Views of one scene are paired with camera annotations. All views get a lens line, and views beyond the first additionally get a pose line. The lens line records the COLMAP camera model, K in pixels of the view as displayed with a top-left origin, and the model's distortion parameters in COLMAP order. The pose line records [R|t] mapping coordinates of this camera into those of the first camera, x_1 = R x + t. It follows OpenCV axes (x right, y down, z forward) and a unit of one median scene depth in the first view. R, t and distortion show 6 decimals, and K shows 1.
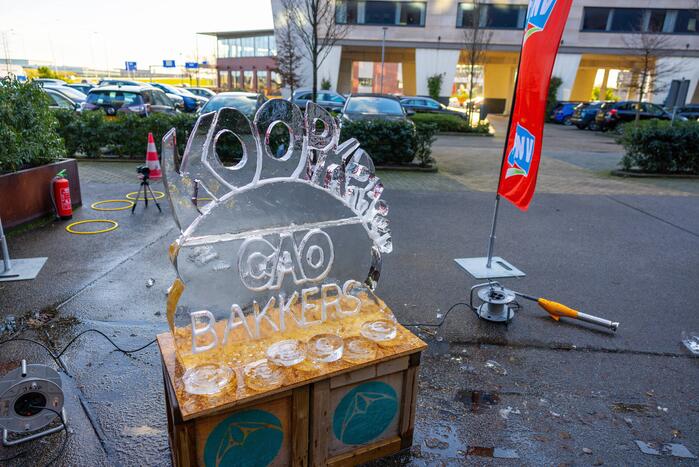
lens RADIAL K [[468.4, 0, 348.0], [0, 468.4, 234.0], [0, 0, 1]] dist [0.000971, 0.009477]
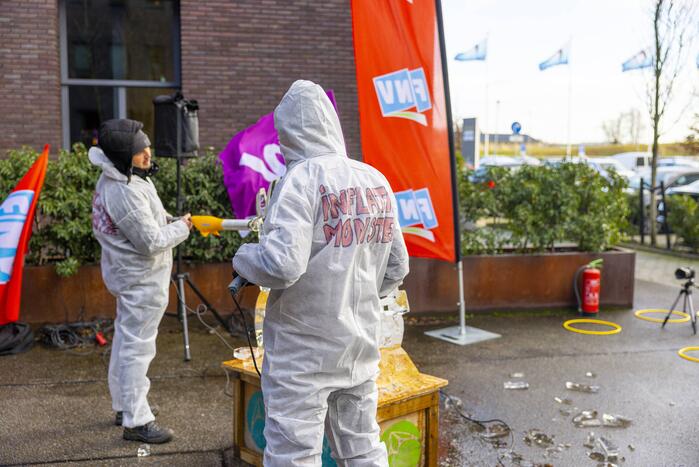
lens RADIAL K [[789.5, 0, 351.8], [0, 789.5, 233.0], [0, 0, 1]] dist [0.021402, 0.000000]
pose [[0.286197, 0.064117, -0.956023, 0.723892], [-0.277646, 0.960502, -0.018699, -0.033638], [0.917063, 0.270787, 0.292694, 0.156280]]
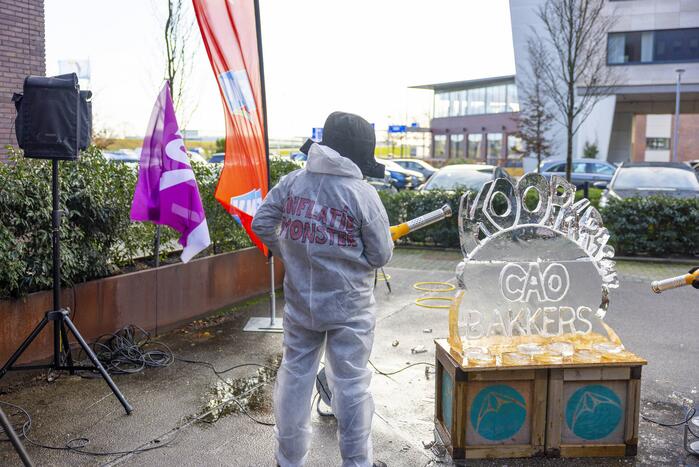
lens RADIAL K [[730.5, 0, 345.2], [0, 730.5, 230.1], [0, 0, 1]] dist [0.013908, 0.000000]
pose [[0.931797, 0.011217, -0.362805, 0.051378], [-0.083690, 0.979231, -0.184667, 0.132307], [0.353199, 0.202435, 0.913384, -0.465038]]
